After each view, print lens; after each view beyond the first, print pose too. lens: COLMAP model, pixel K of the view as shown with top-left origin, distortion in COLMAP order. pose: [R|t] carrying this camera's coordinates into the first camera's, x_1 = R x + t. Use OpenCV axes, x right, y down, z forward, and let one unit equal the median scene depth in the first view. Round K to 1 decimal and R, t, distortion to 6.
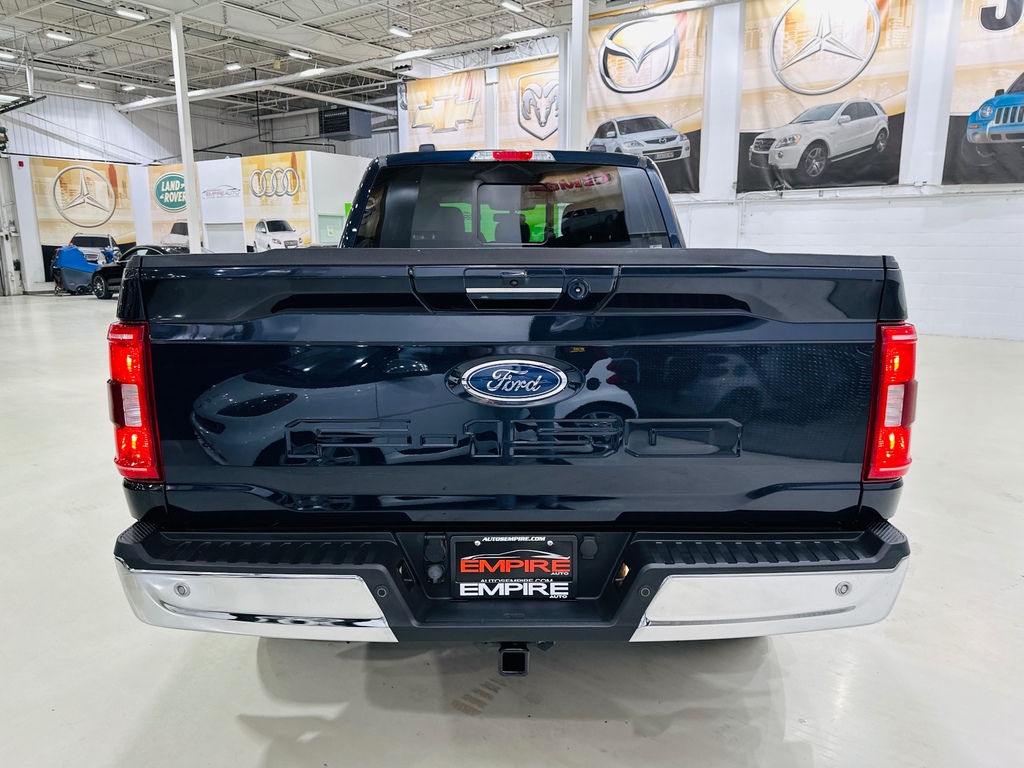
lens RADIAL K [[742.8, 0, 506.1], [0, 742.8, 399.3], [0, 0, 1]] dist [0.007307, -0.013521]
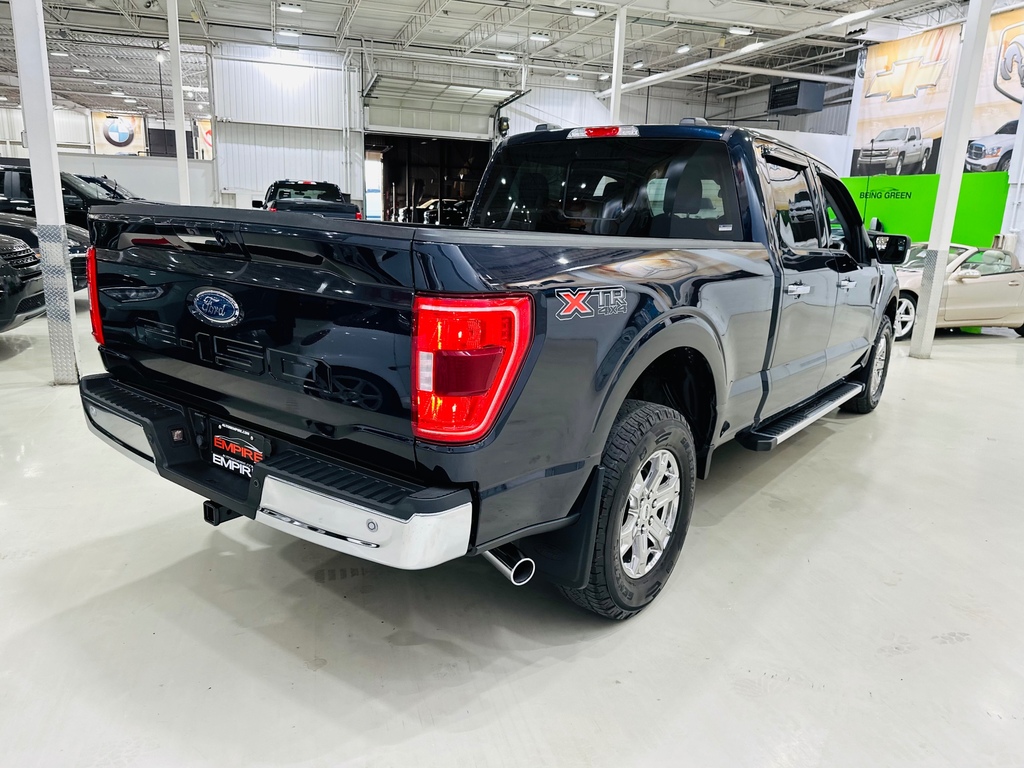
lens RADIAL K [[740.1, 0, 516.9], [0, 740.1, 405.3], [0, 0, 1]] dist [-0.001538, -0.004963]
pose [[0.791277, 0.181658, -0.583850, 0.187856], [-0.160344, 0.983080, 0.088563, -0.008622], [0.590060, 0.023539, 0.807016, 0.034908]]
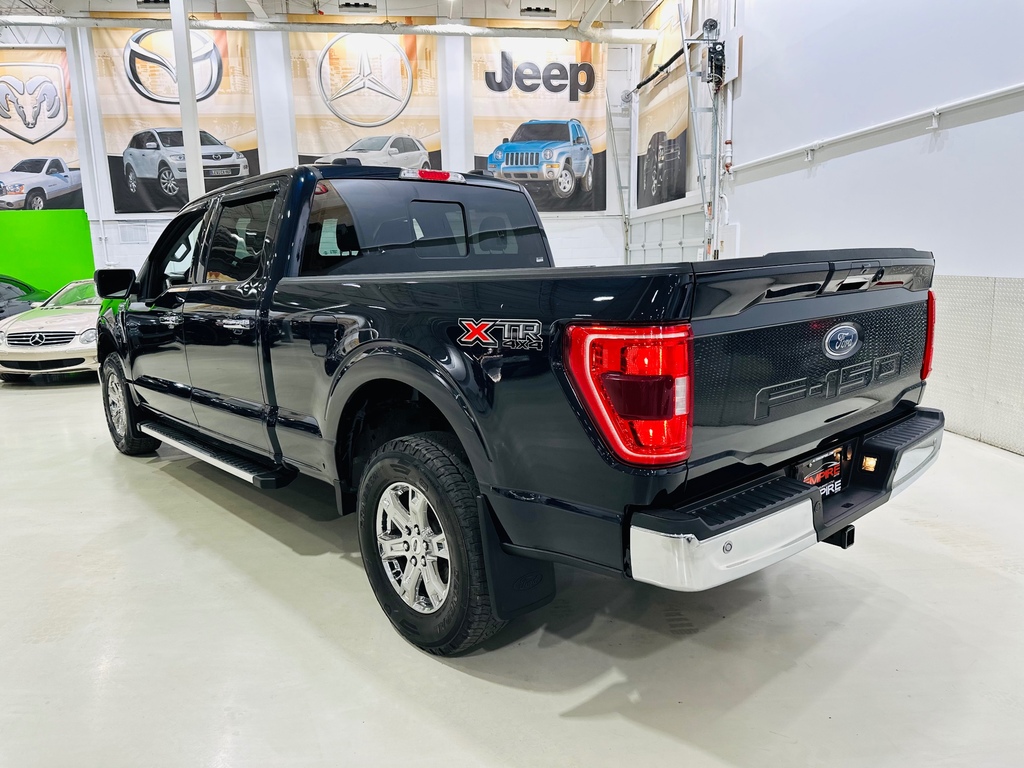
lens RADIAL K [[742.8, 0, 506.1], [0, 742.8, 399.3], [0, 0, 1]] dist [0.007307, -0.013521]
pose [[0.758690, -0.129172, 0.638517, -0.155220], [0.147114, 0.988798, 0.025231, -0.004516], [-0.634623, 0.074792, 0.769194, 0.037811]]
